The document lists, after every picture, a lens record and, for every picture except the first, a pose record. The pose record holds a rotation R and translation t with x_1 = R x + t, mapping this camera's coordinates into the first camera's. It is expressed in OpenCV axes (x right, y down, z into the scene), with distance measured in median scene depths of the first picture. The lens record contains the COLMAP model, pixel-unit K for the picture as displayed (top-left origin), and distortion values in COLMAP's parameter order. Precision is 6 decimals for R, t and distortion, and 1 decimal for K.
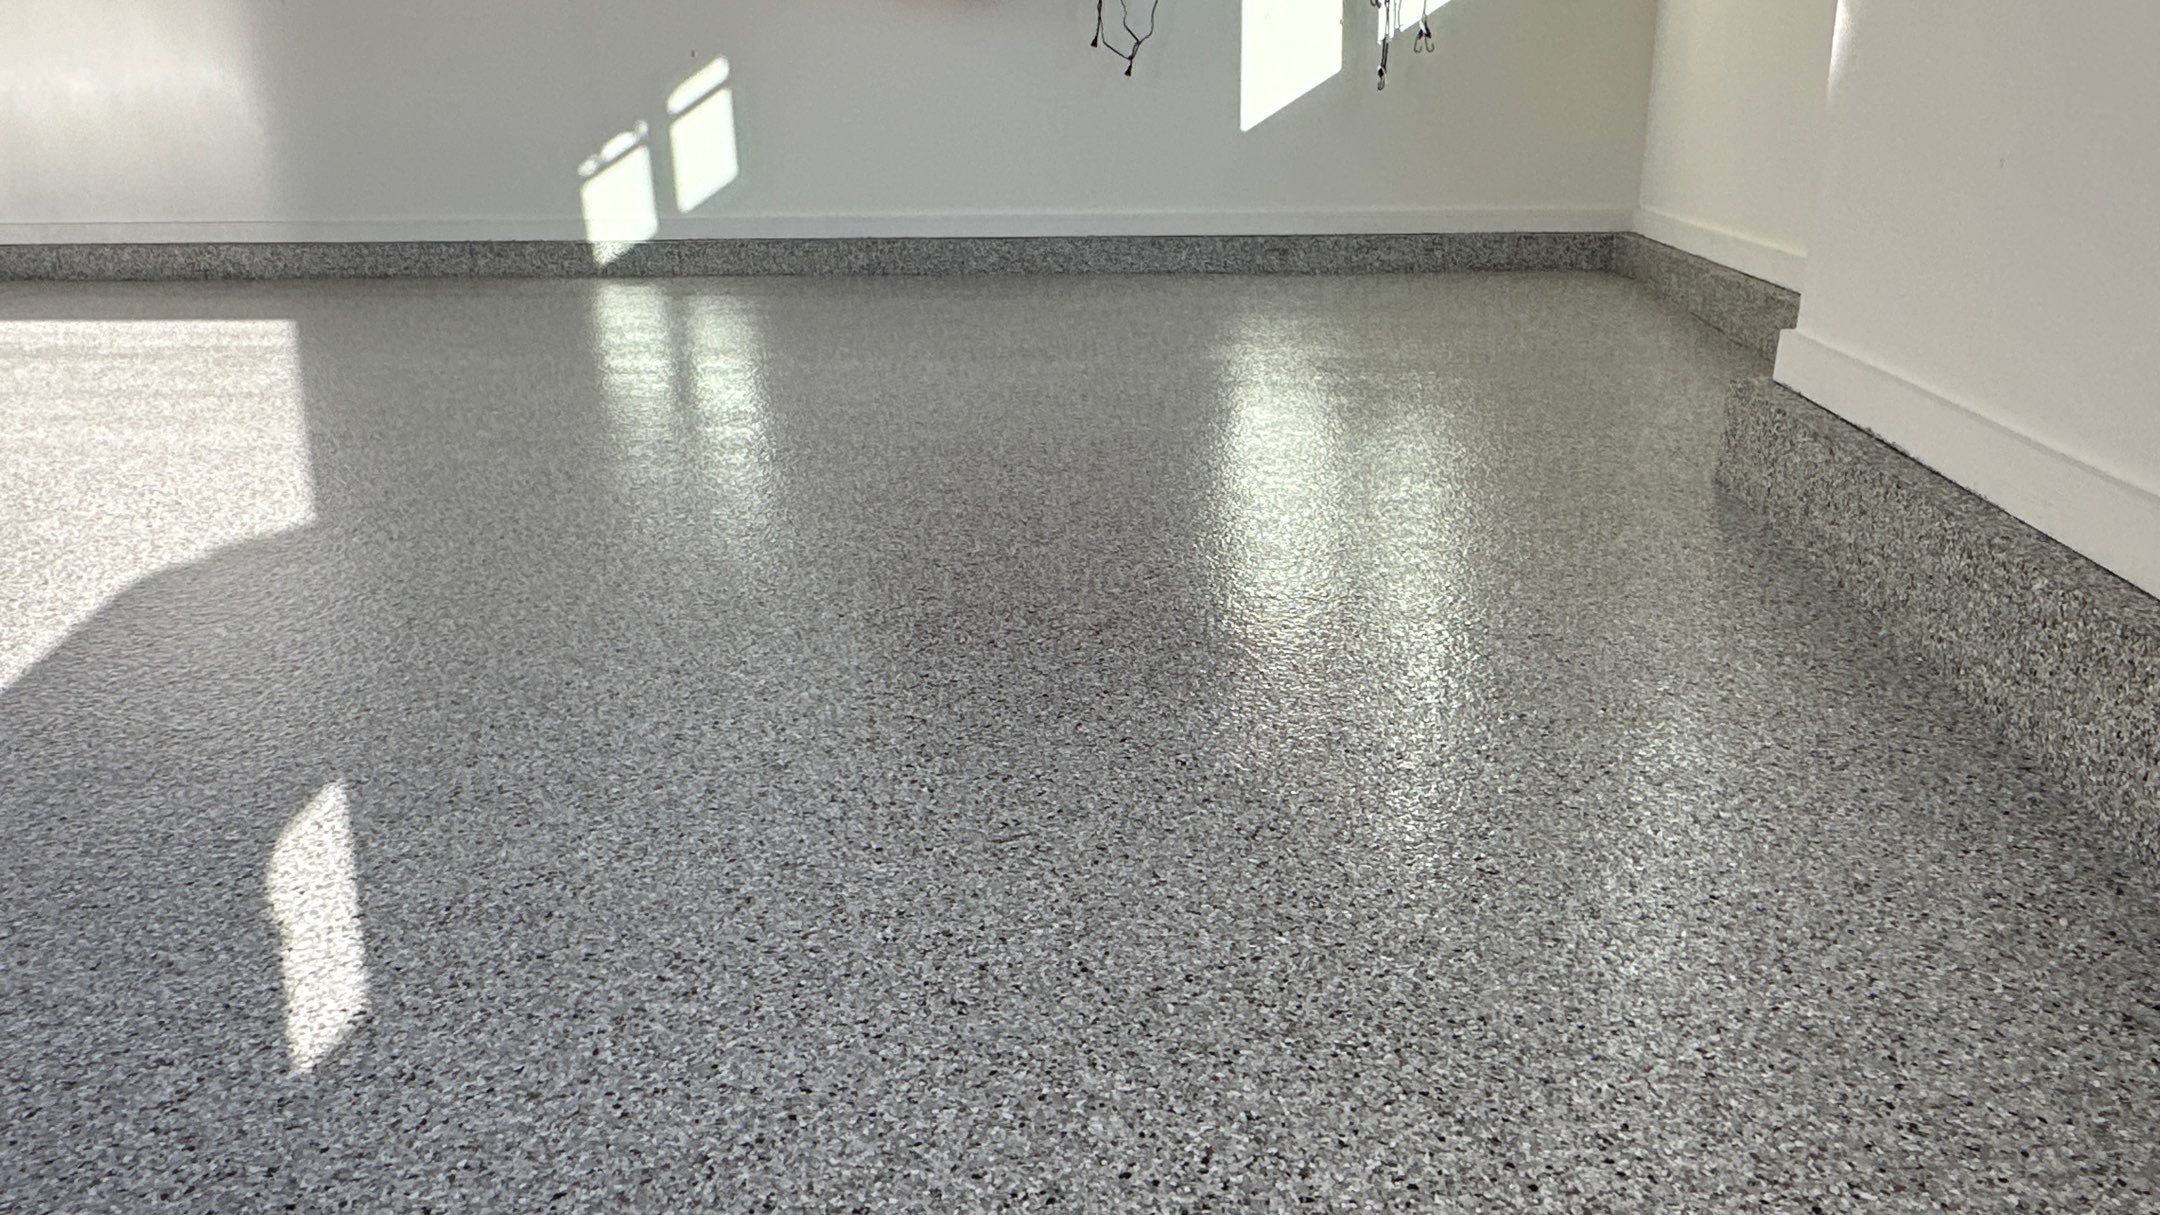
lens RADIAL K [[1512.8, 0, 1084.1], [0, 1512.8, 606.9], [0, 0, 1]] dist [-0.002603, -0.002314]
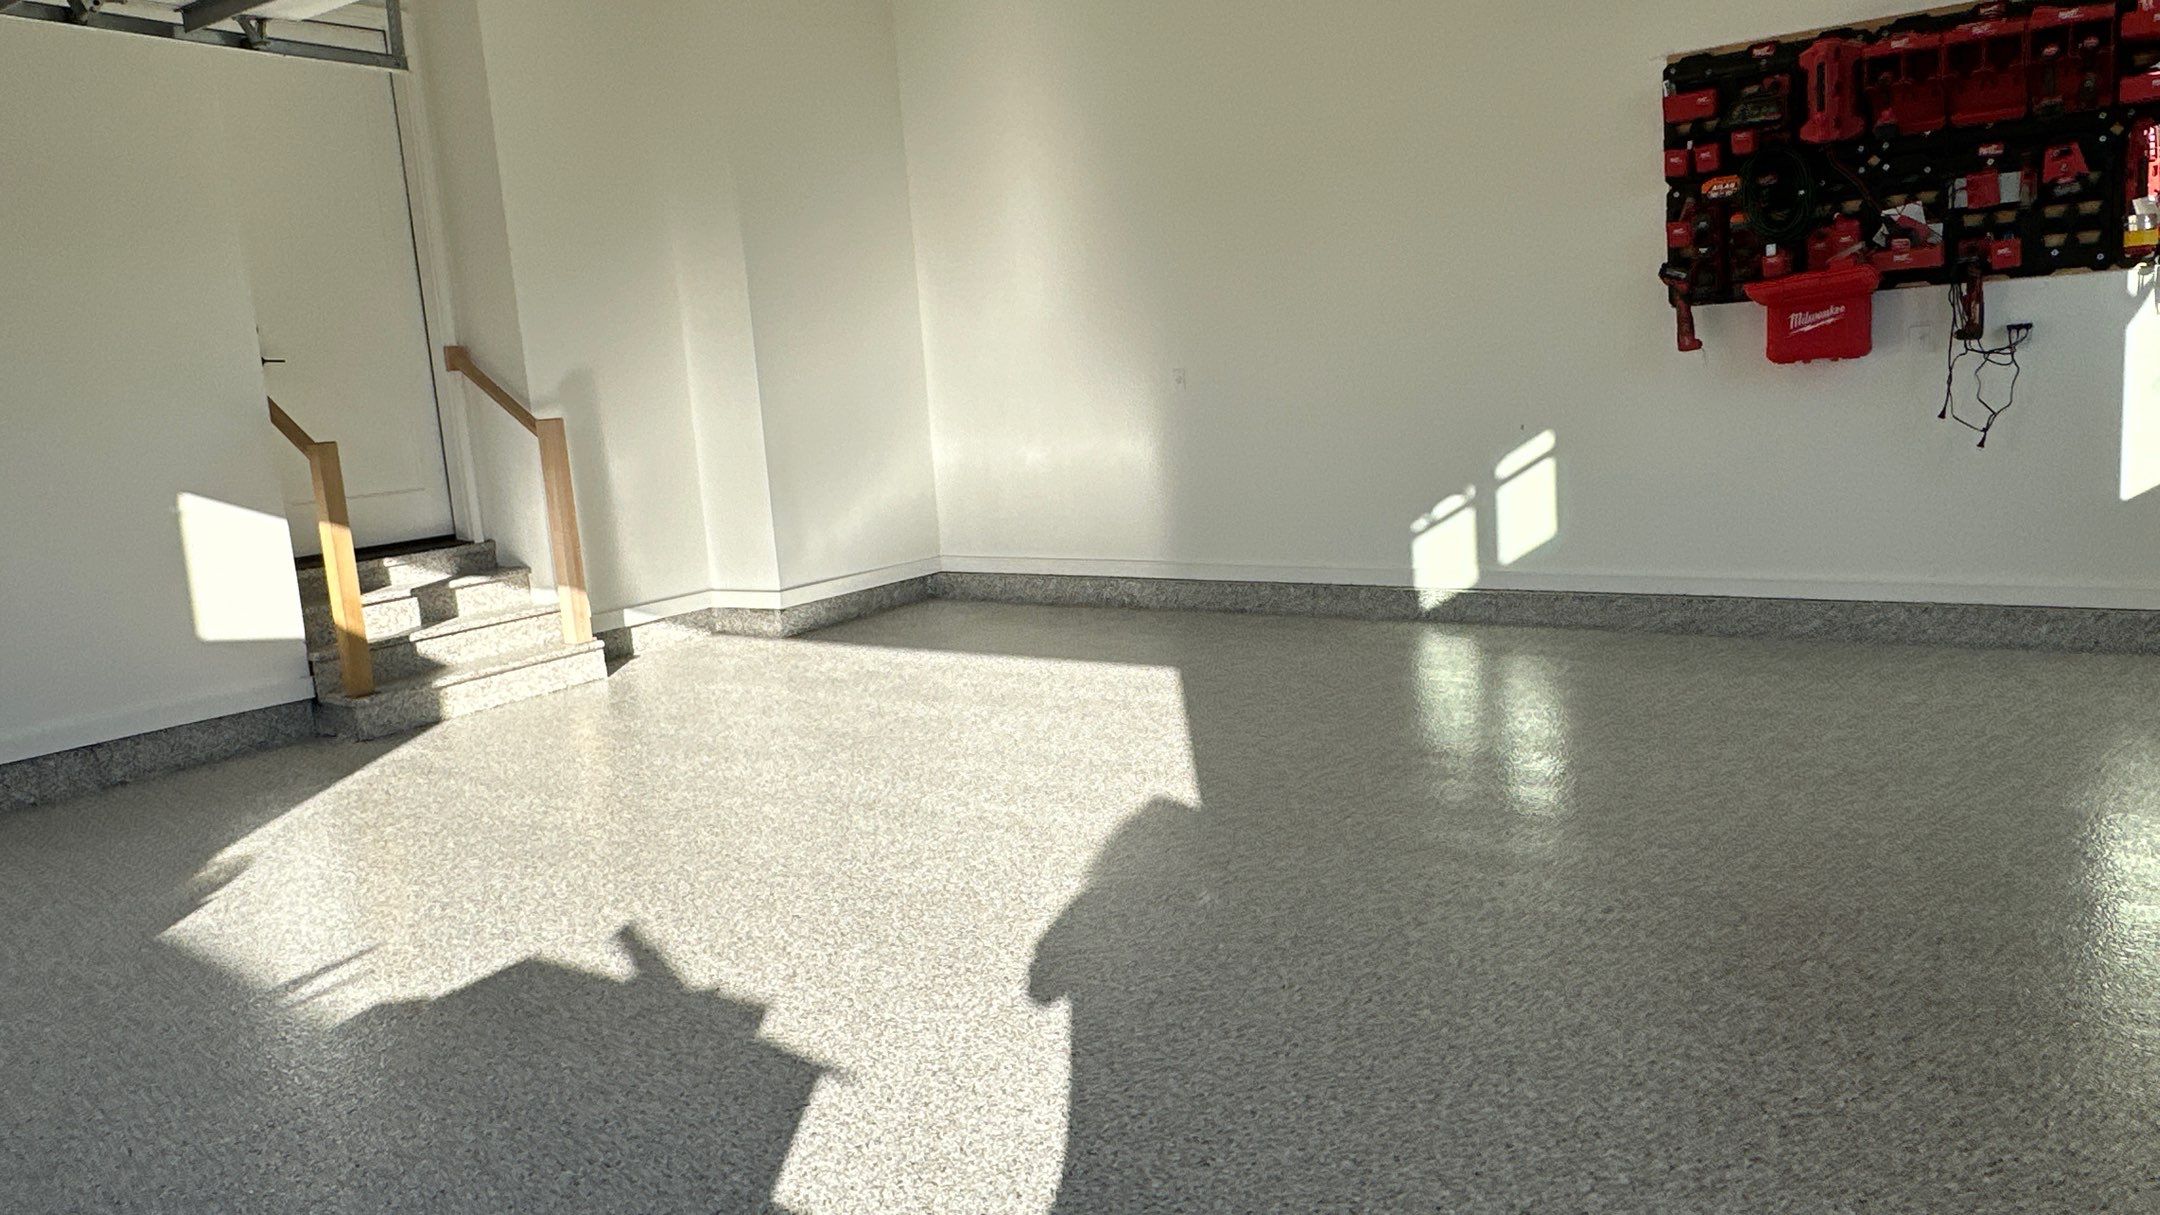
lens RADIAL K [[1512.8, 0, 1085.5], [0, 1512.8, 608.7], [0, 0, 1]] dist [-0.002603, -0.002314]
pose [[0.877254, 0.033105, -0.478883, -0.023542], [-0.095343, 0.989759, -0.106235, -0.314922], [0.470462, 0.138853, 0.871427, -0.313271]]
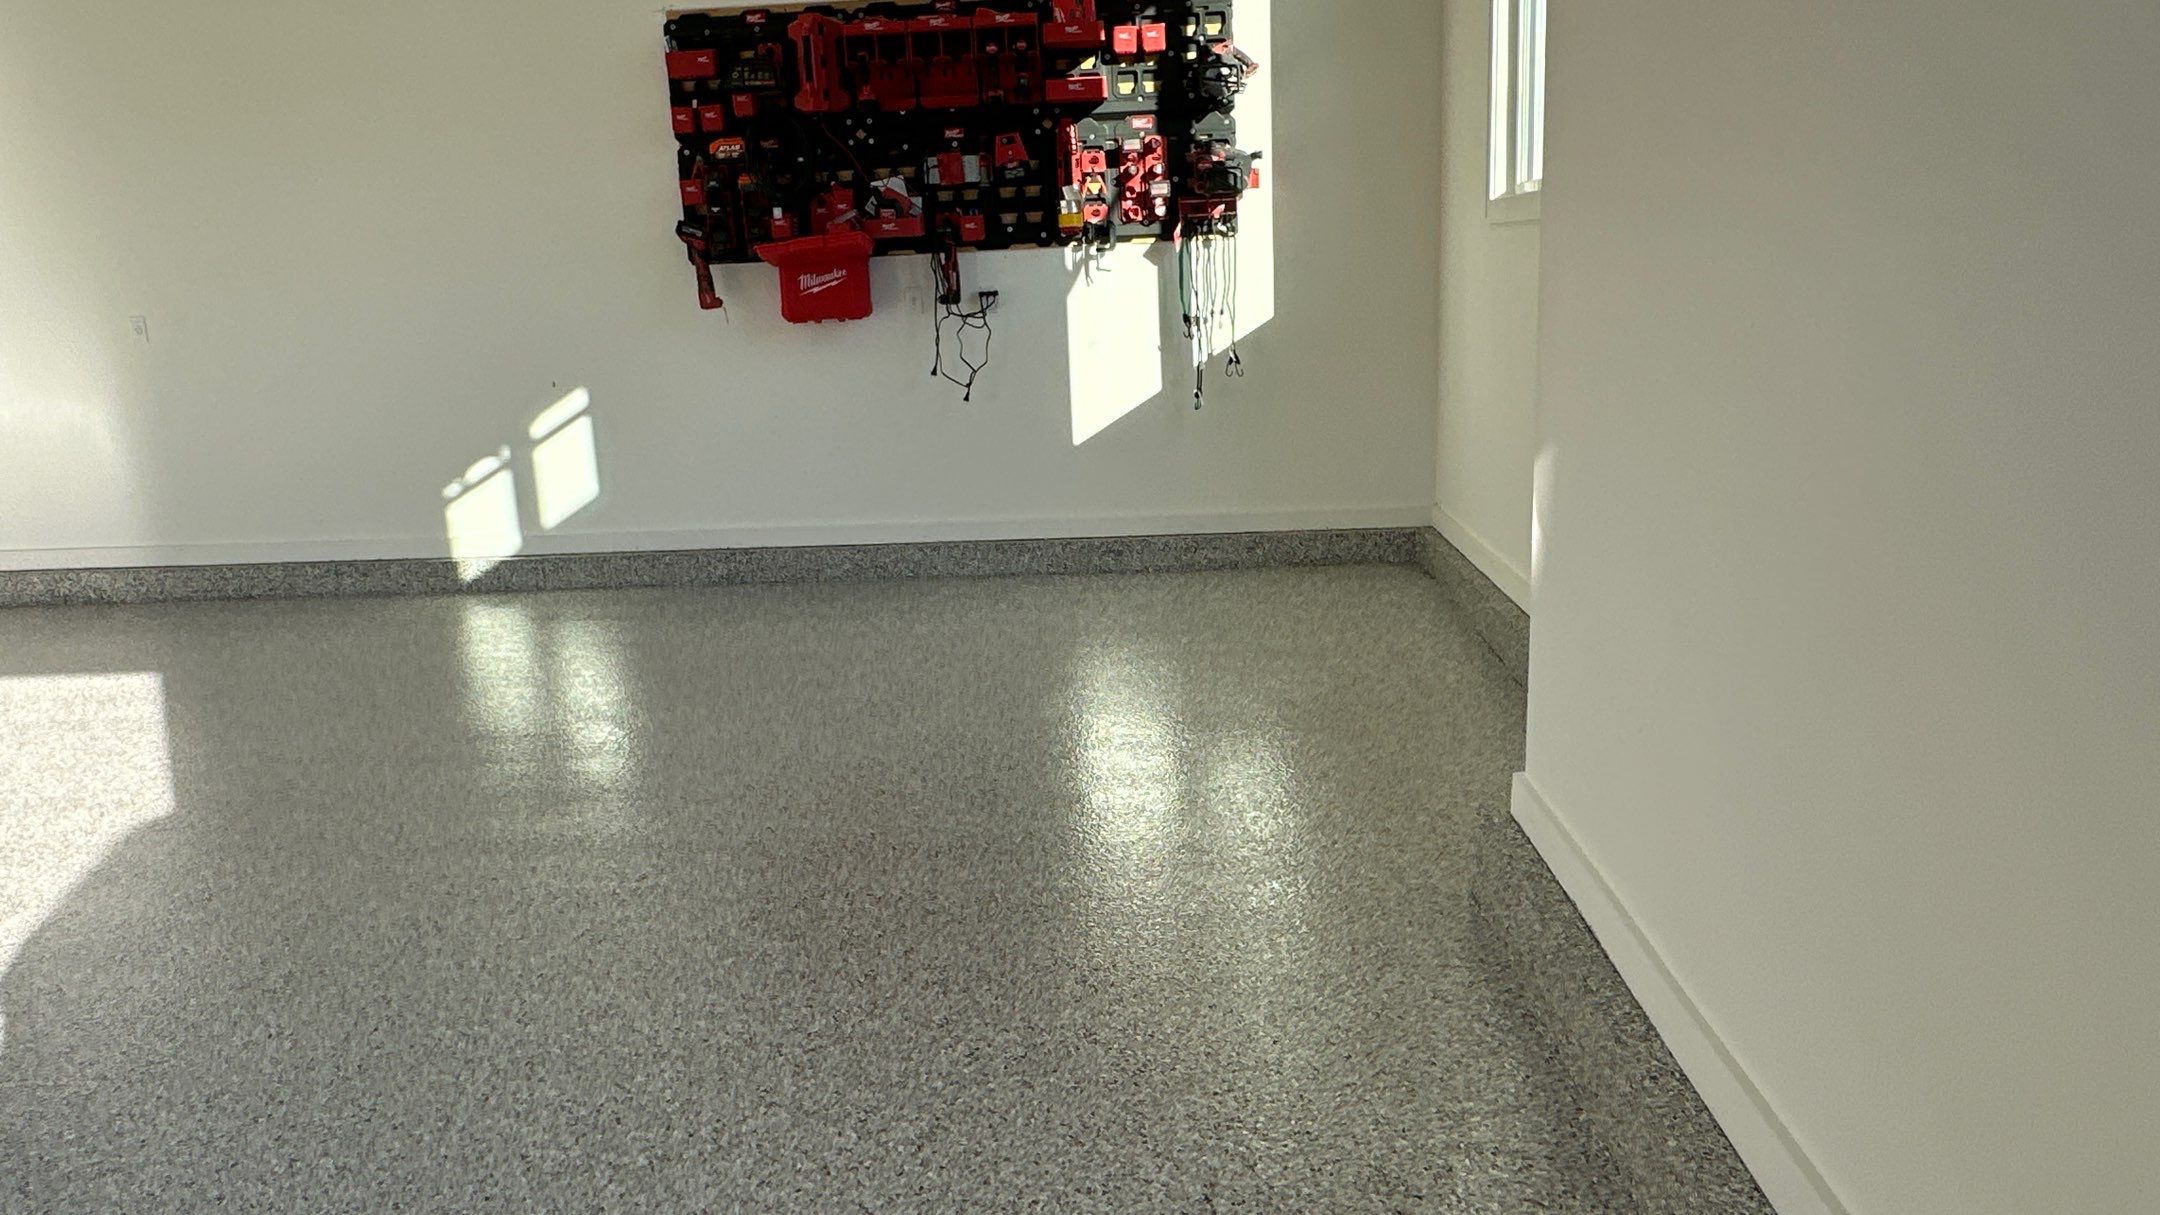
lens RADIAL K [[1512.8, 0, 1083.2], [0, 1512.8, 609.2], [0, 0, 1]] dist [-0.002603, -0.002314]
pose [[0.996085, -0.039821, 0.078921, 0.071691], [0.046999, 0.994716, -0.091277, -0.341452], [-0.074869, 0.094629, 0.992693, -0.218216]]
